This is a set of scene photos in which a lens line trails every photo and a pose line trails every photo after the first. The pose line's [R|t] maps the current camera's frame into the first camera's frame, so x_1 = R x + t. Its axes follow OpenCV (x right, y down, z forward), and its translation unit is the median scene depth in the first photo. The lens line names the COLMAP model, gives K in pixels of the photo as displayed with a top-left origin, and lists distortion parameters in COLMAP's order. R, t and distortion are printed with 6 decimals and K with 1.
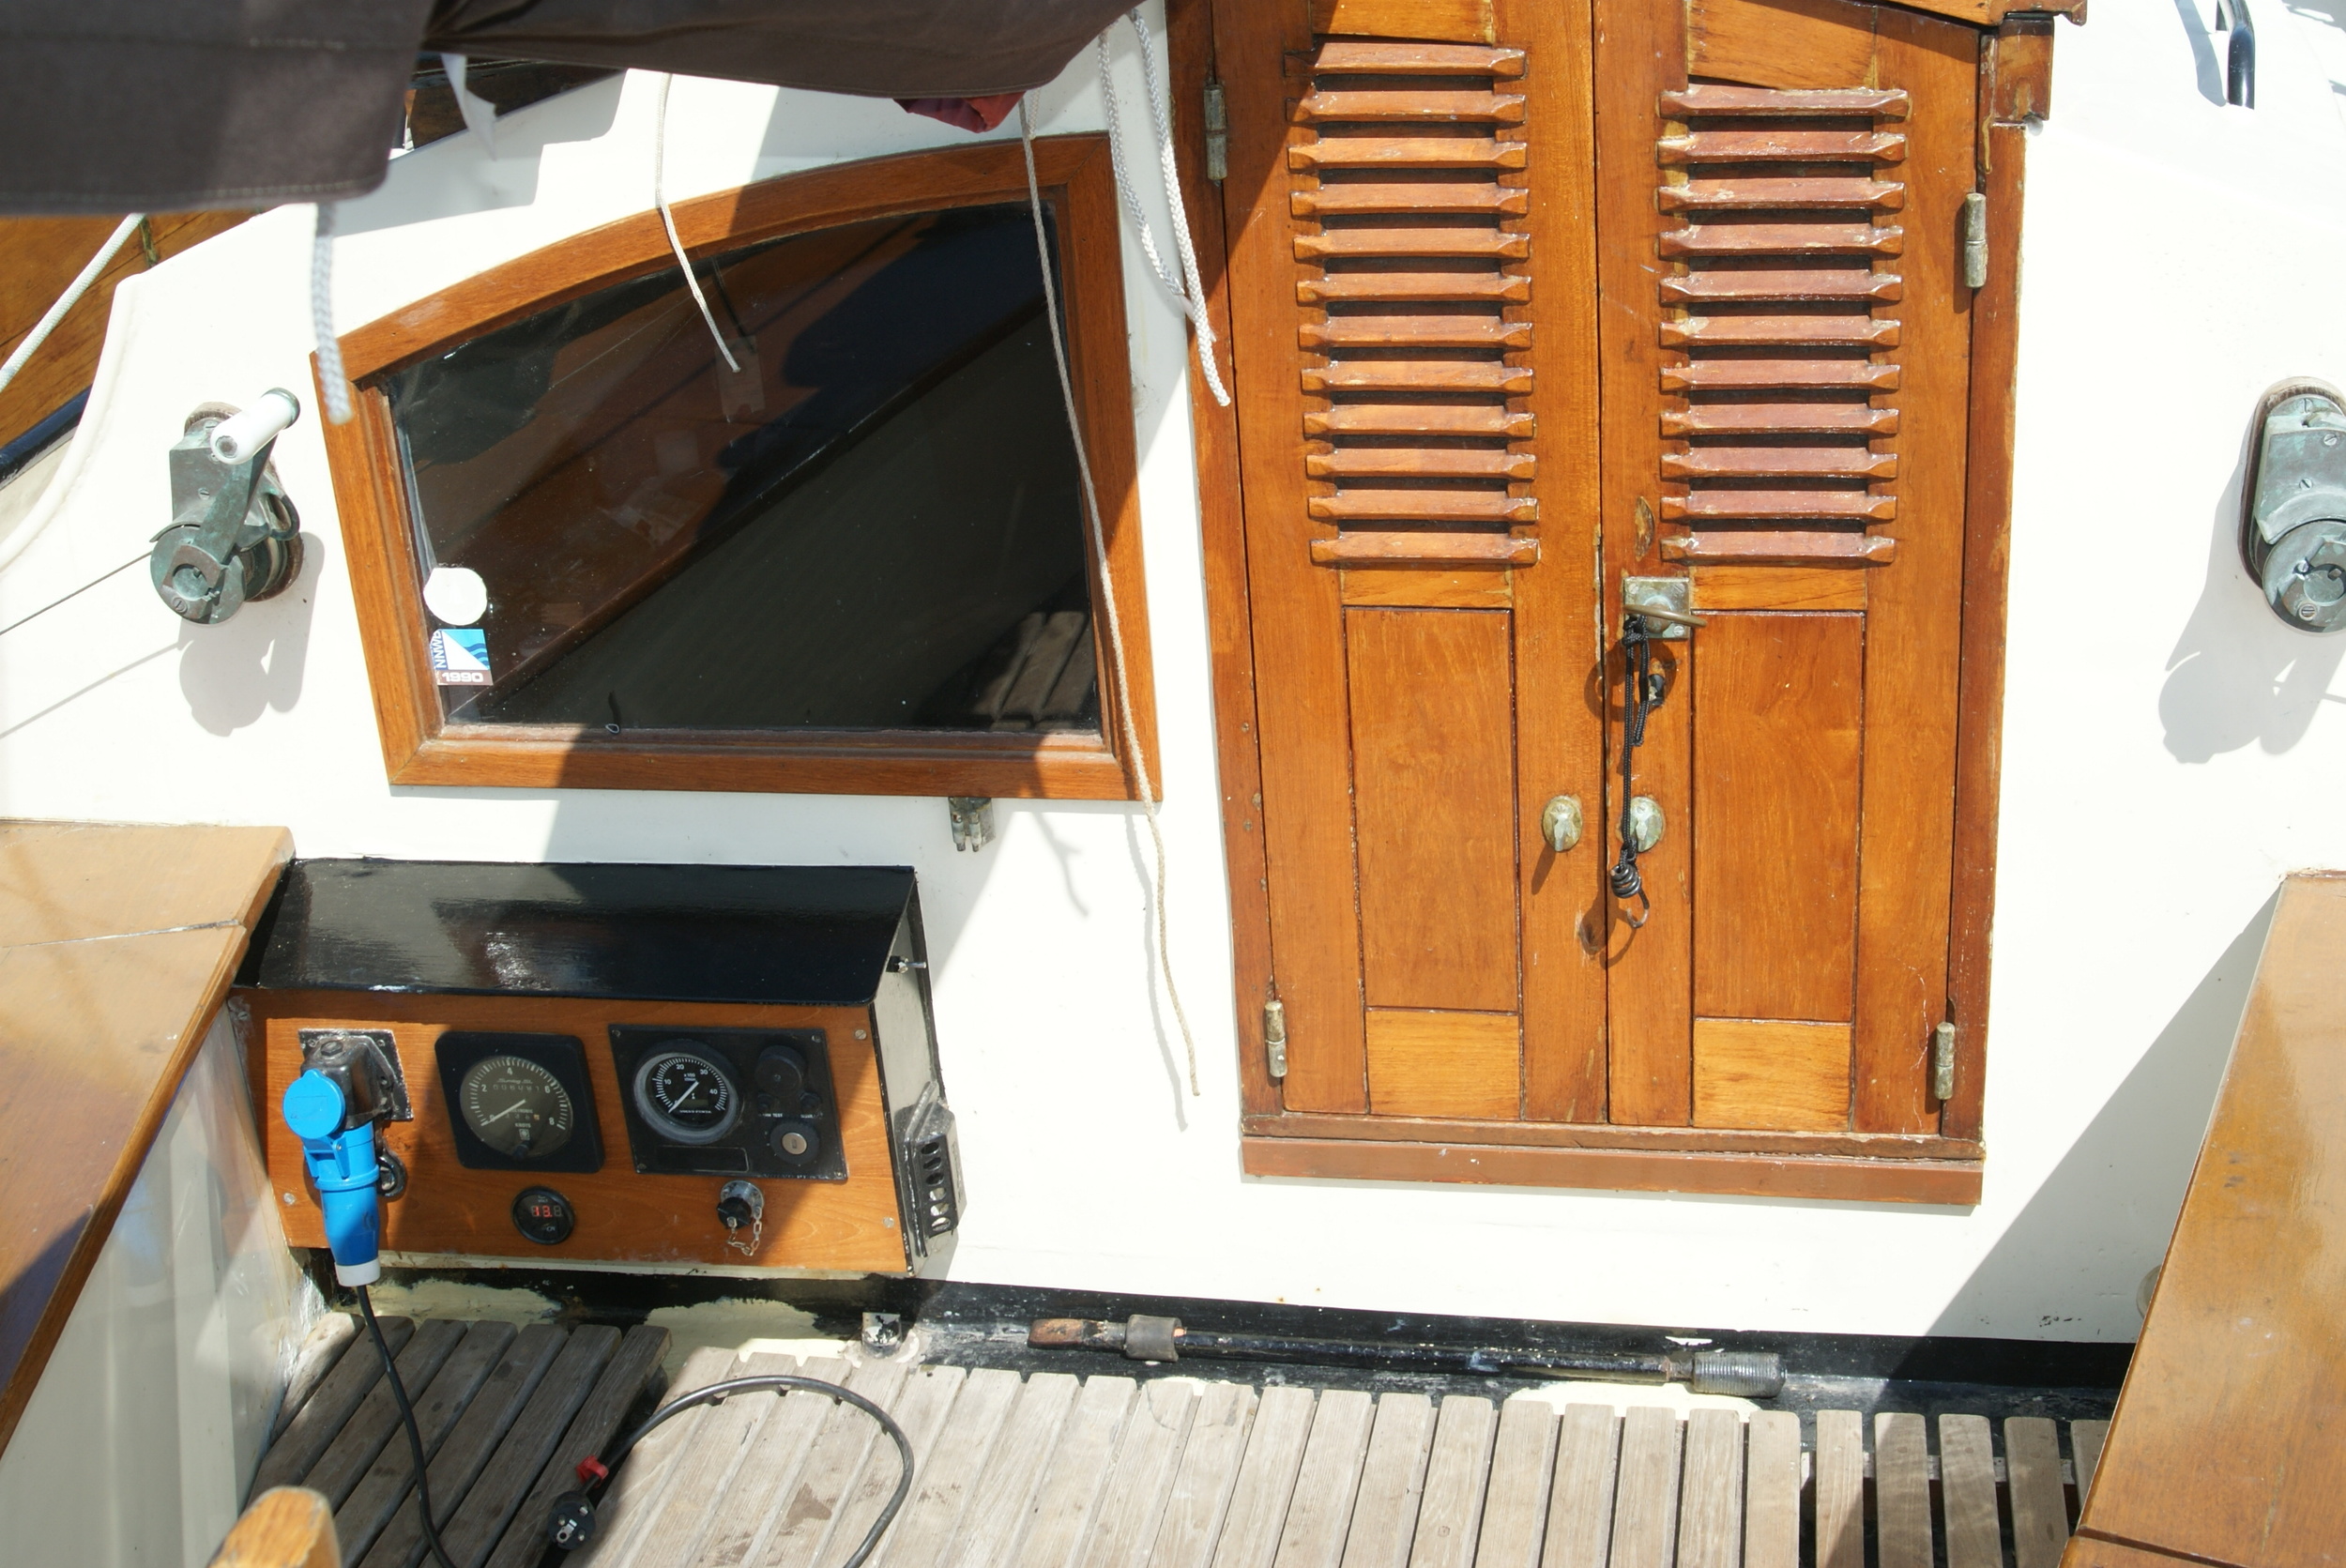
lens RADIAL K [[2883.1, 0, 1321.1], [0, 2883.1, 694.2], [0, 0, 1]] dist [-0.120684, 0.066020]
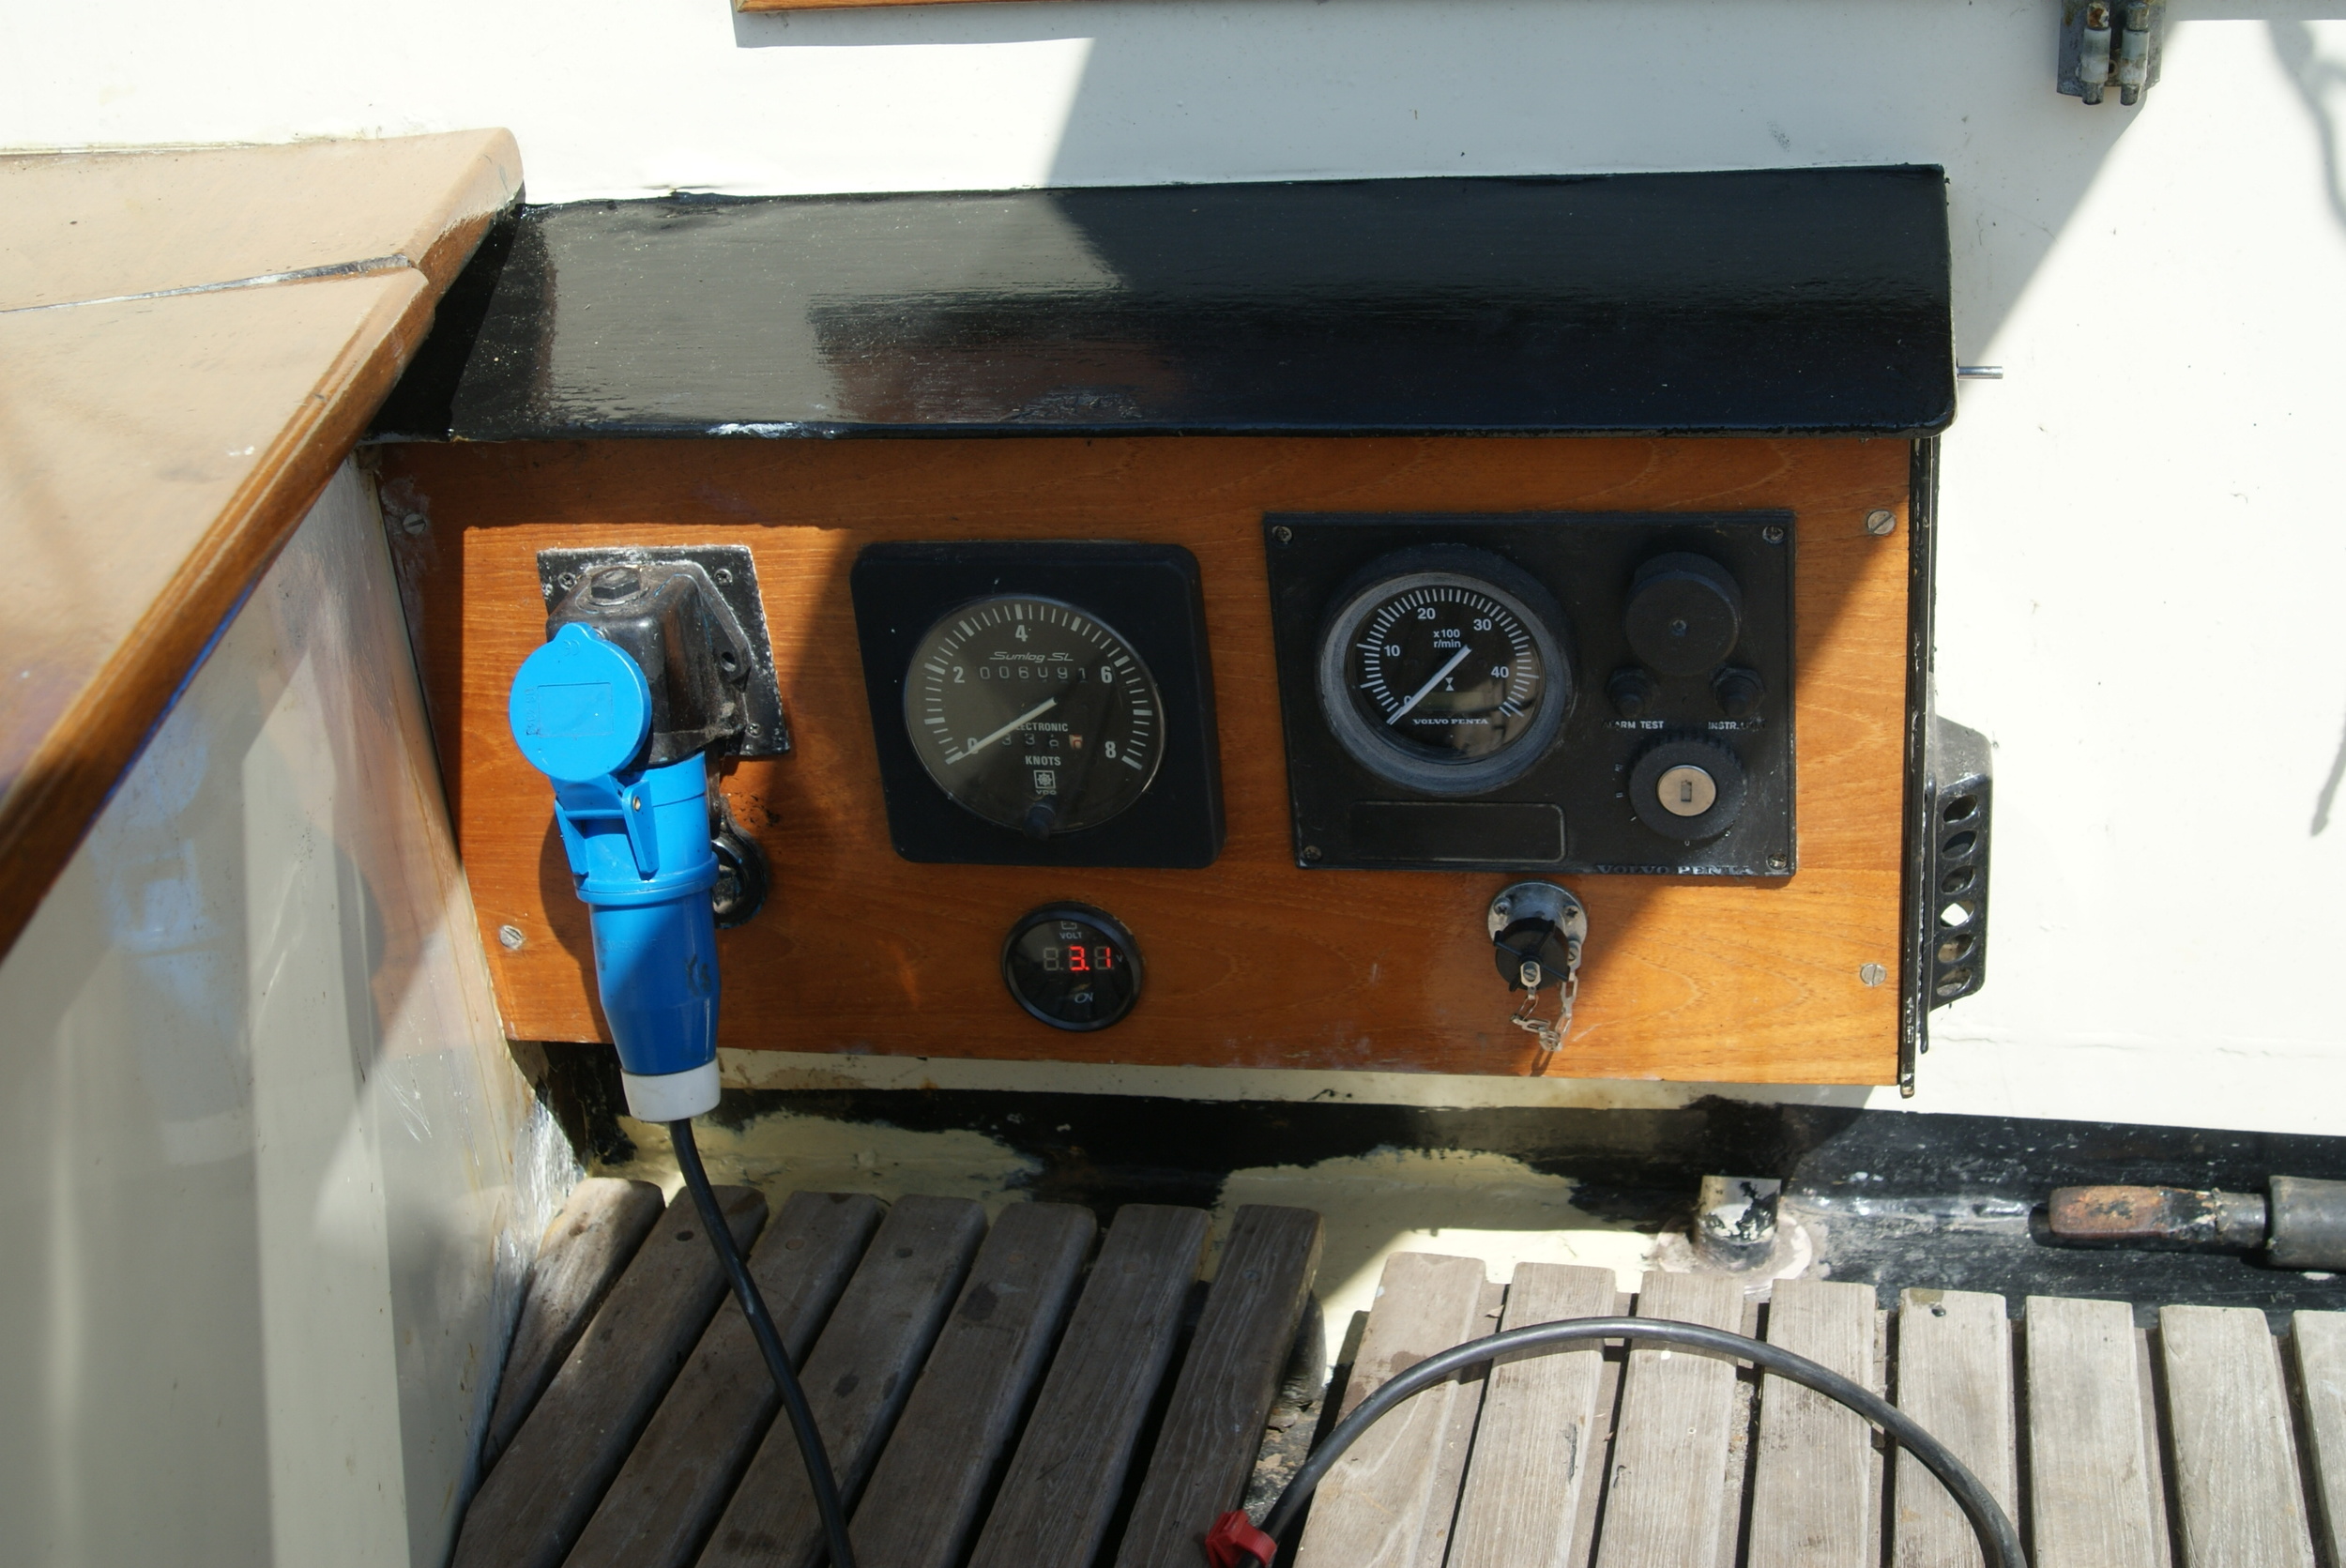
lens RADIAL K [[2883.1, 0, 1321.1], [0, 2883.1, 694.2], [0, 0, 1]] dist [-0.120684, 0.066020]
pose [[0.999223, 0.000541, -0.039417, -0.460444], [0.001356, 0.998842, 0.048084, 0.250891], [0.039398, -0.048100, 0.998065, 1.163888]]
